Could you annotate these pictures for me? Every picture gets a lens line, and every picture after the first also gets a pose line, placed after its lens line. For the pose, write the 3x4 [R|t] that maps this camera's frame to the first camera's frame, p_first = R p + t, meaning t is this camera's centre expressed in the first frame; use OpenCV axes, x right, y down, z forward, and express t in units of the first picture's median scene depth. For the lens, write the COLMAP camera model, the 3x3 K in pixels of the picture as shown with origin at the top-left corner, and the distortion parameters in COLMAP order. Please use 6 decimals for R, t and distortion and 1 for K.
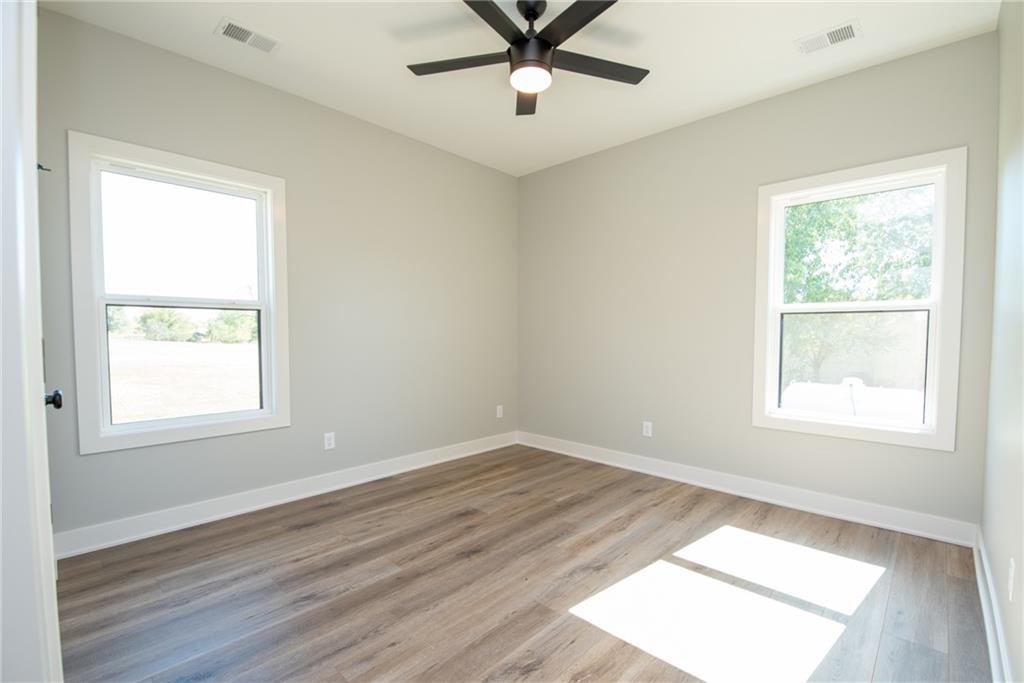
lens RADIAL K [[454.3, 0, 519.6], [0, 454.3, 352.4], [0, 0, 1]] dist [-0.002853, -0.010318]
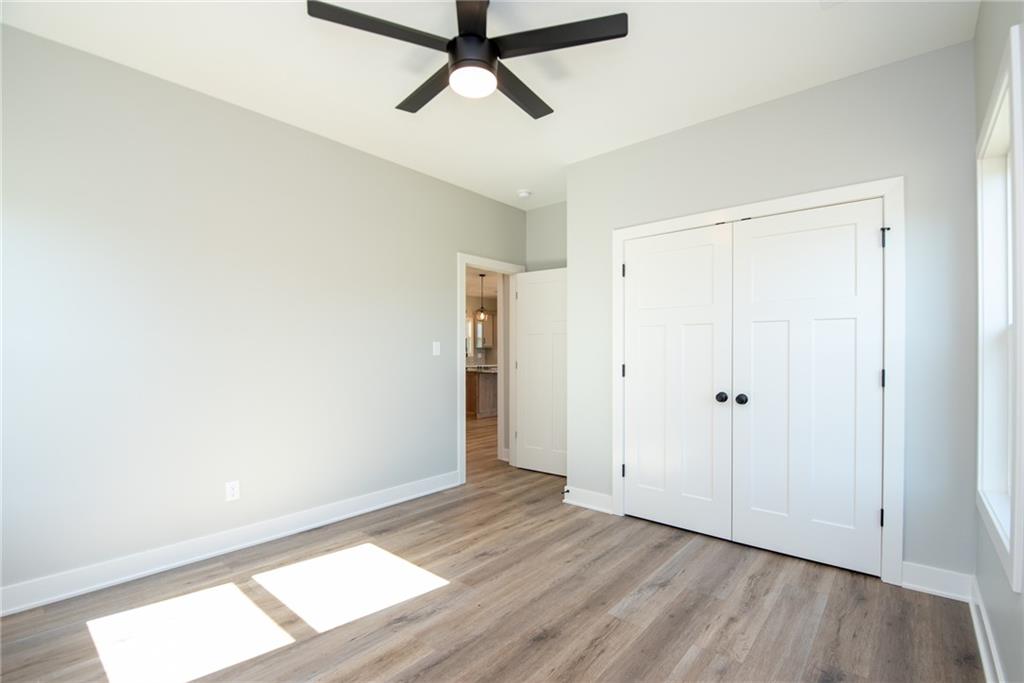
lens RADIAL K [[454.3, 0, 519.6], [0, 454.3, 352.4], [0, 0, 1]] dist [-0.002853, -0.010318]
pose [[-0.998874, -0.002110, -0.047396, -0.026611], [-0.003892, 0.999288, 0.037532, -0.112867], [0.047283, 0.037674, -0.998171, 2.024877]]
